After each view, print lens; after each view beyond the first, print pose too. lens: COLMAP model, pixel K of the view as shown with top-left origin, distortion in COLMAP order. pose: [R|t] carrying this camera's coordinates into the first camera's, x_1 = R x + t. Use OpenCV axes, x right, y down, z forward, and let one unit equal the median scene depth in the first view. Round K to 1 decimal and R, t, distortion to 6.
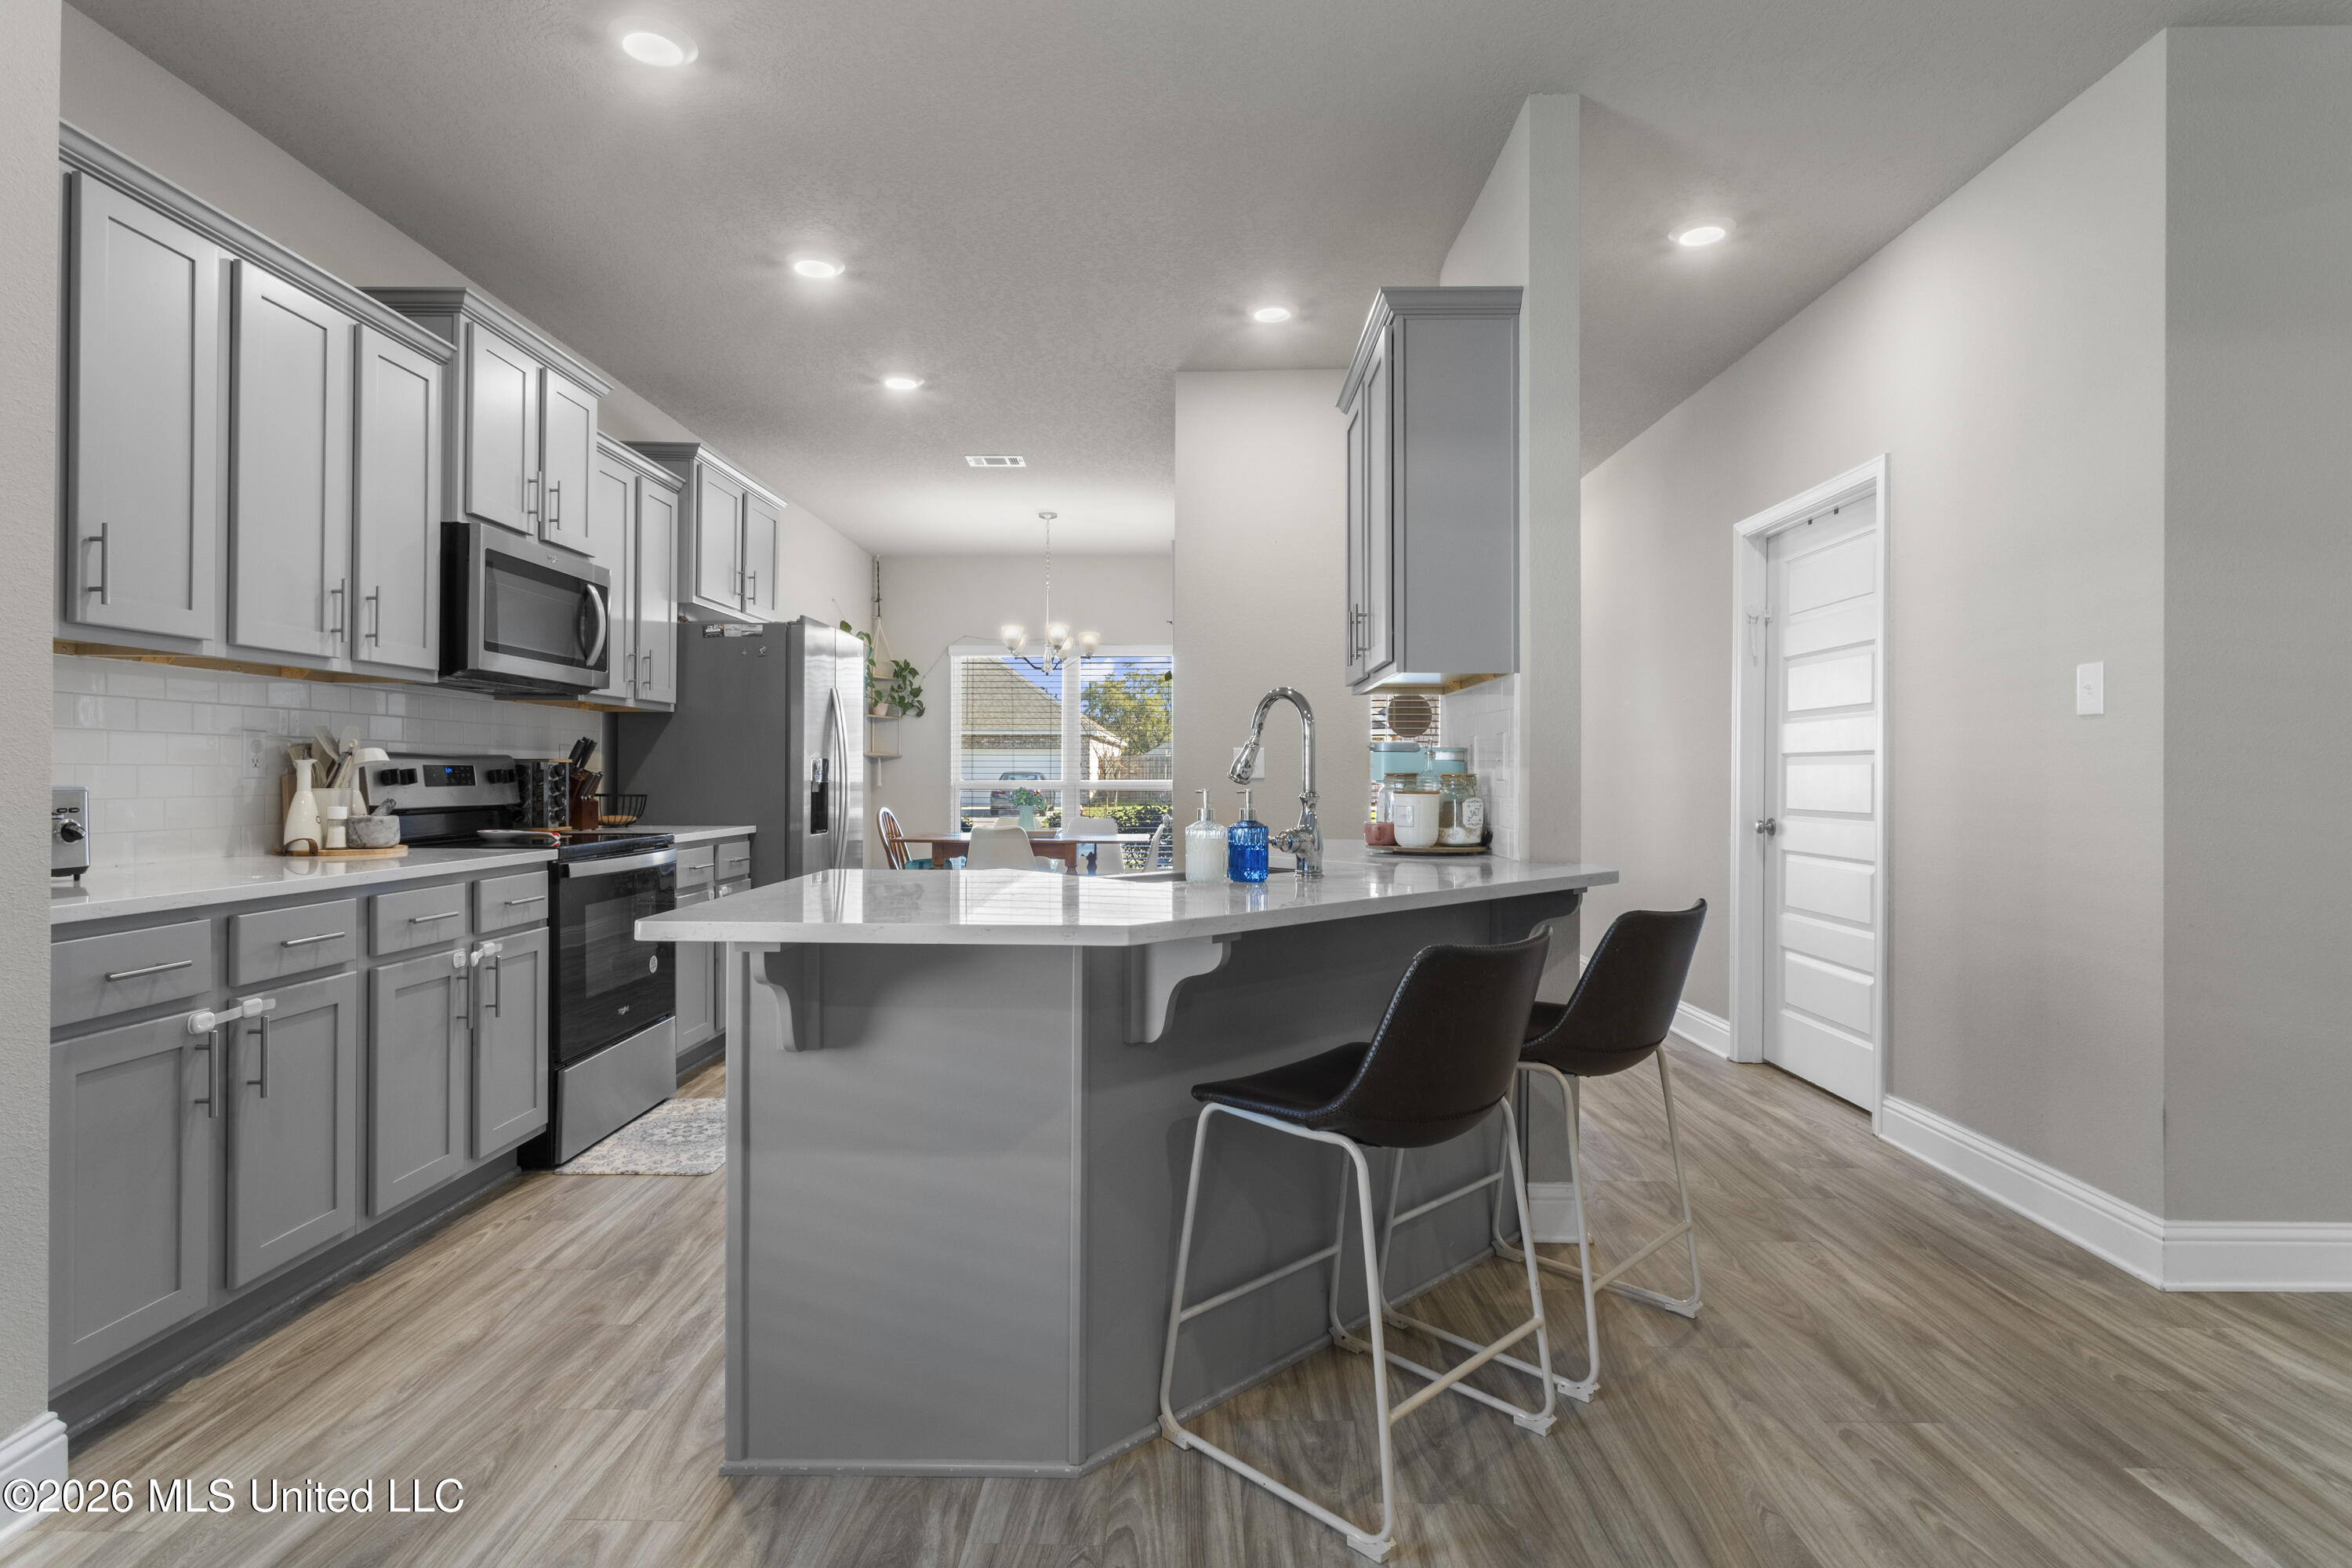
lens RADIAL K [[1194.1, 0, 1173.2], [0, 1194.1, 767.4], [0, 0, 1]] dist [-0.001254, -0.001174]
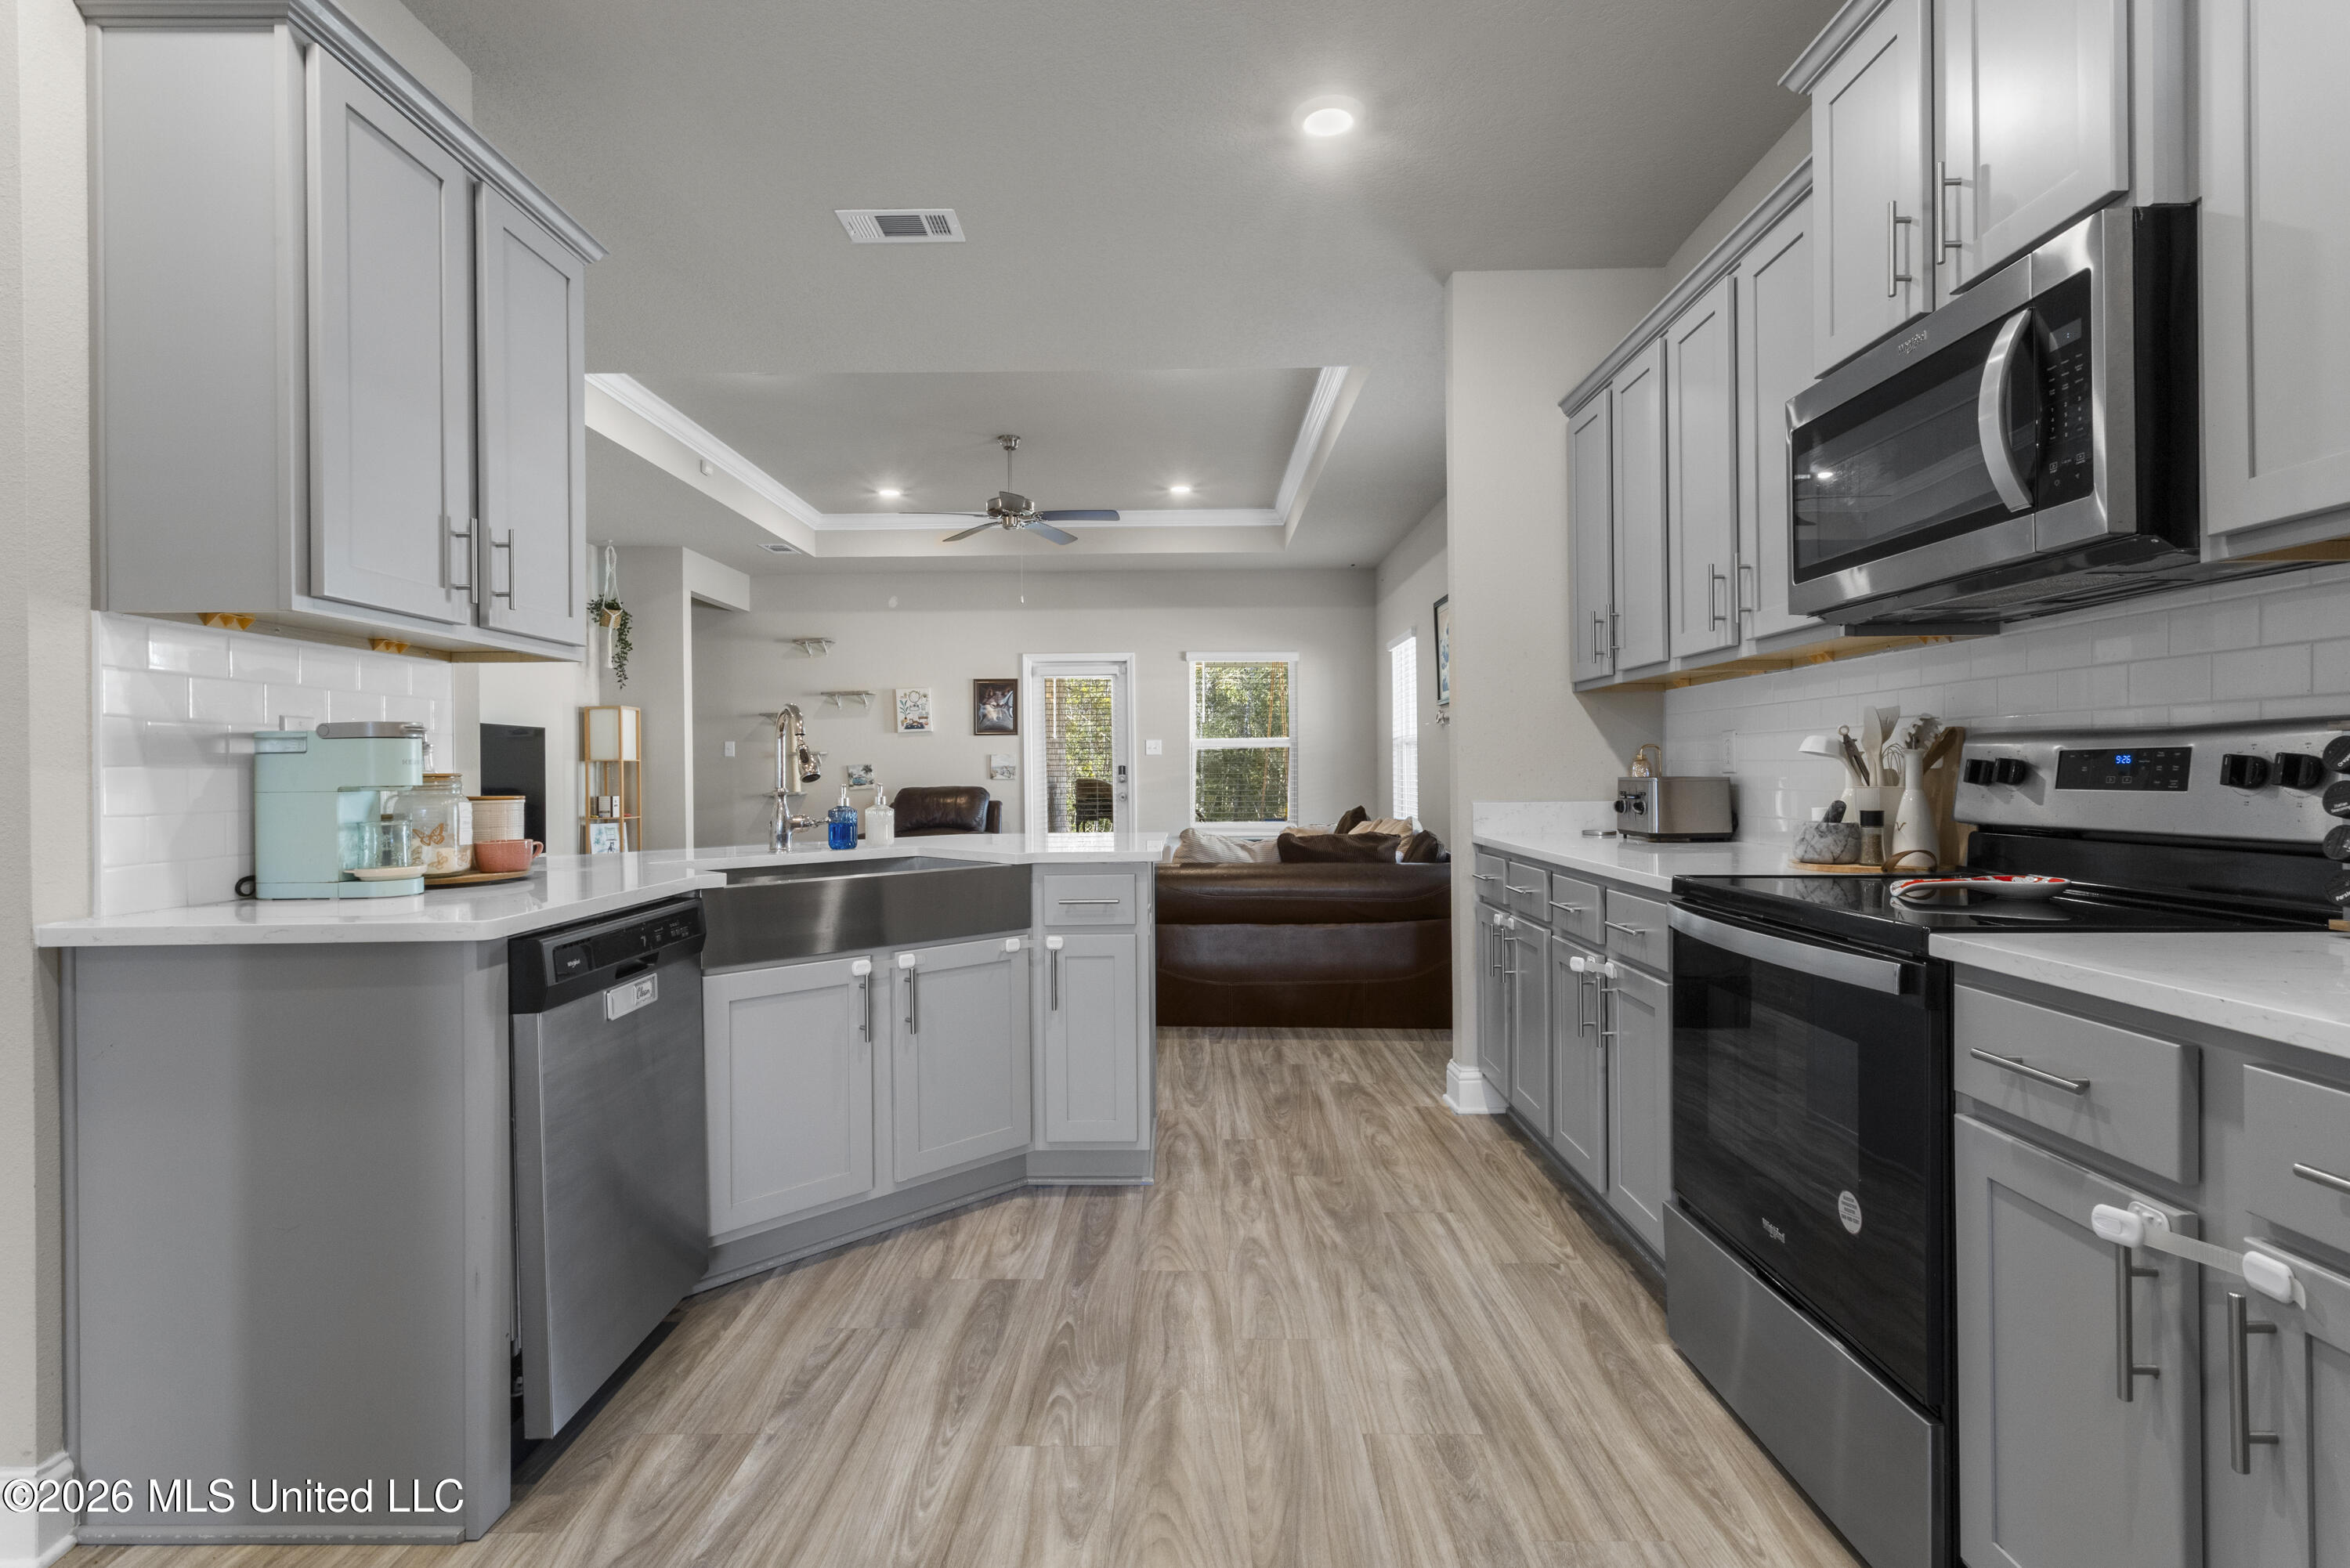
lens RADIAL K [[1110.8, 0, 1164.4], [0, 1110.8, 778.5], [0, 0, 1]] dist [0.001309, 0.000695]
pose [[-0.999987, 0.004482, -0.002448, -0.218101], [0.004483, 0.999990, -0.000681, 0.010319], [0.002445, -0.000692, -0.999997, 1.608965]]
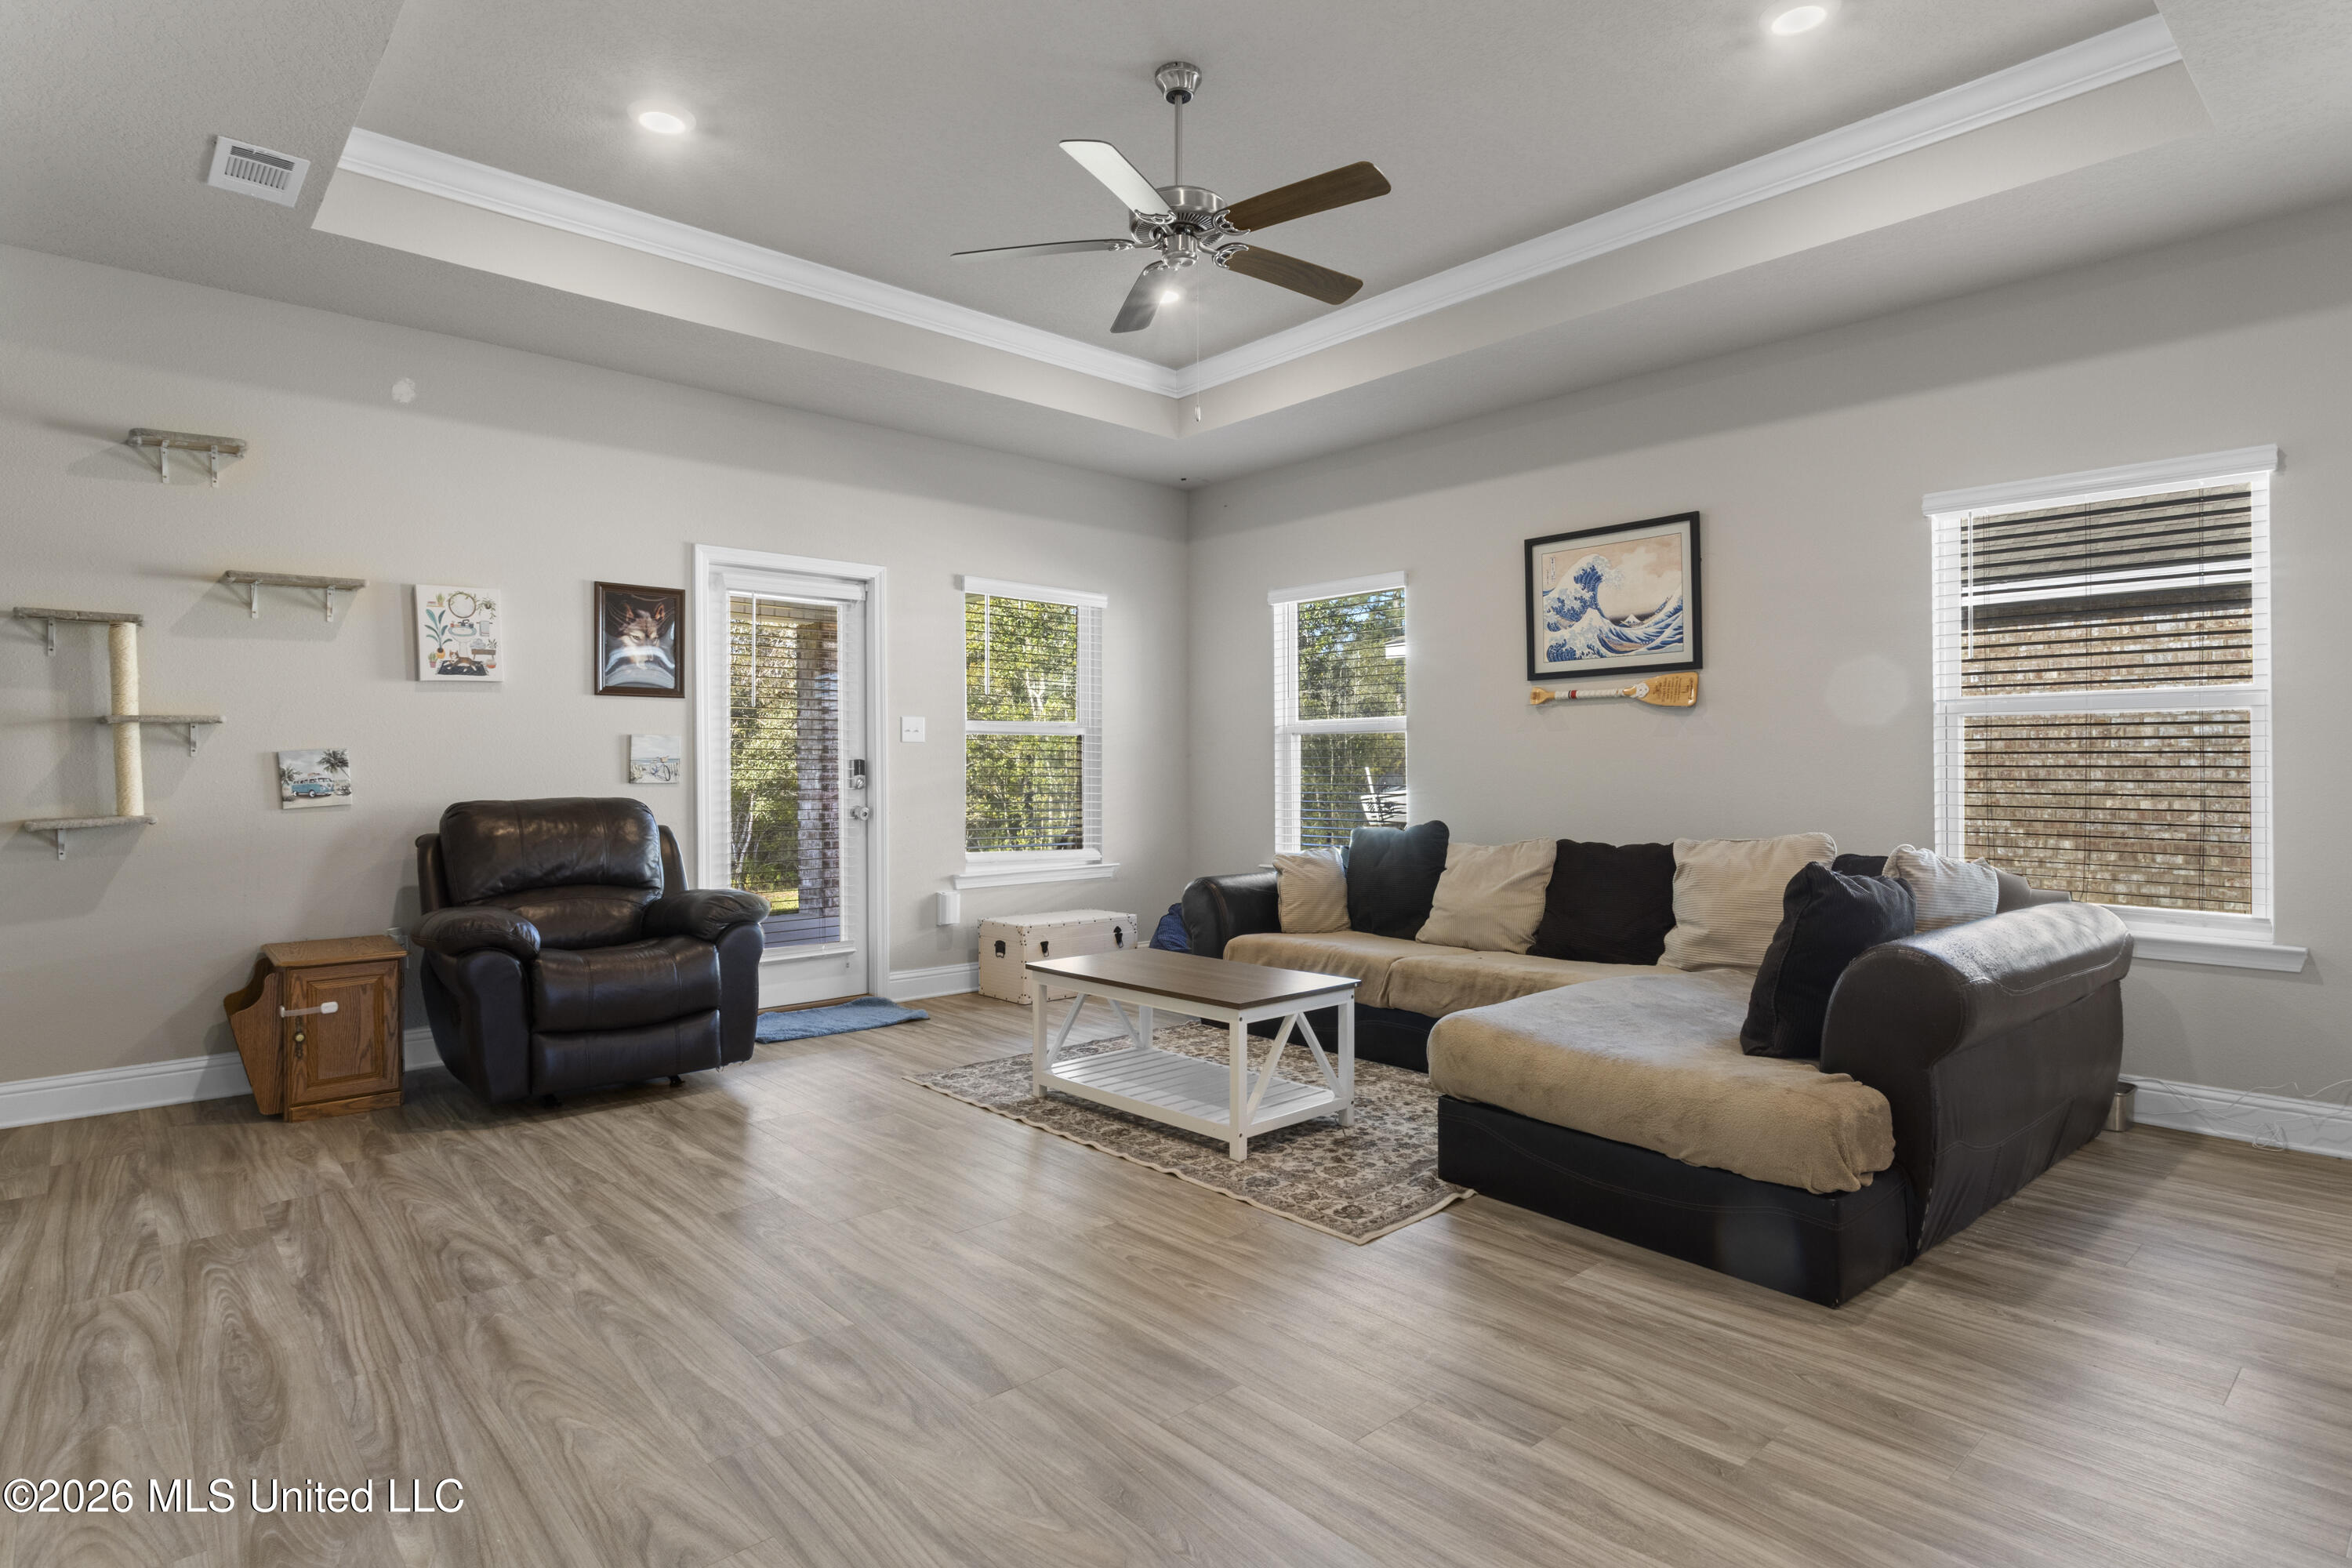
lens RADIAL K [[1194.1, 0, 1153.4], [0, 1194.1, 778.9], [0, 0, 1]] dist [-0.001254, -0.001174]
pose [[-0.737185, 0.002409, -0.675687, 0.725519], [0.004951, 0.999986, -0.001837, 0.008393], [0.675673, -0.004699, -0.737186, 0.404857]]
